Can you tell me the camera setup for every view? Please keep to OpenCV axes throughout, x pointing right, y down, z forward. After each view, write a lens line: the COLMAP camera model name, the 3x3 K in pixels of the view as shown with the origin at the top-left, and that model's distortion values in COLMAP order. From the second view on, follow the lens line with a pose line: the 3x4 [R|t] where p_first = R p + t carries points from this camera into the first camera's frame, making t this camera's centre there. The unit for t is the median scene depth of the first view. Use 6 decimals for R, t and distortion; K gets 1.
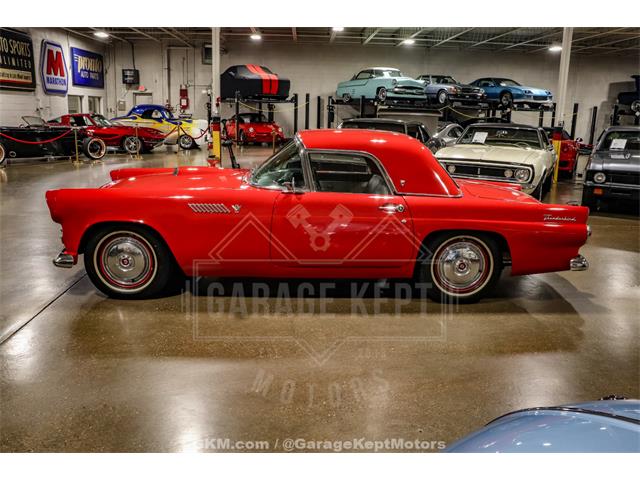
lens RADIAL K [[611.9, 0, 320.0], [0, 611.9, 240.0], [0, 0, 1]] dist [-0.133551, 0.226547]
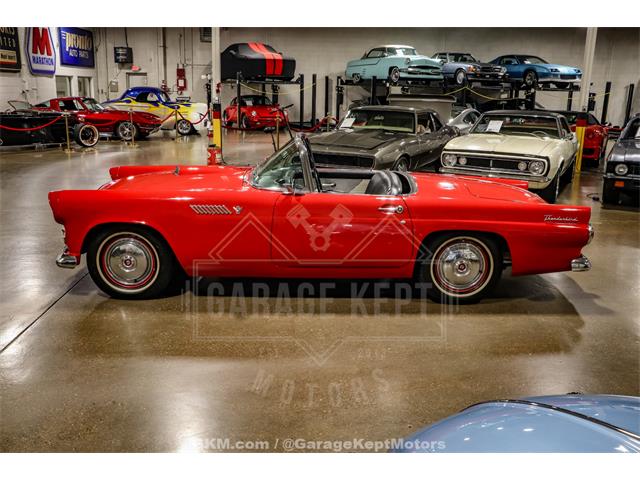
lens RADIAL K [[675.2, 0, 320.0], [0, 675.2, 240.0], [0, 0, 1]] dist [-0.101955, 0.298144]
pose [[0.999872, 0.000215, -0.015997, 0.004669], [0.000066, 0.999846, 0.017546, -0.005698], [0.015998, -0.017545, 0.999718, -0.030961]]
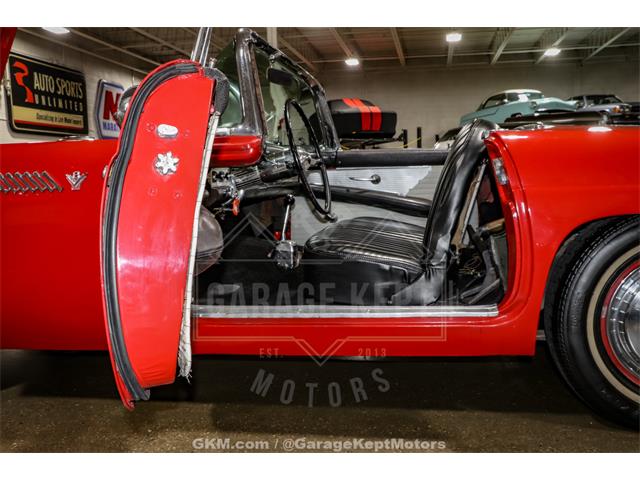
lens RADIAL K [[675.2, 0, 320.0], [0, 675.2, 240.0], [0, 0, 1]] dist [-0.101955, 0.298144]
pose [[0.977872, -0.028734, -0.207222, 0.030127], [0.002309, 0.991945, -0.126648, 0.011451], [0.209192, 0.123367, 0.970061, 0.155051]]
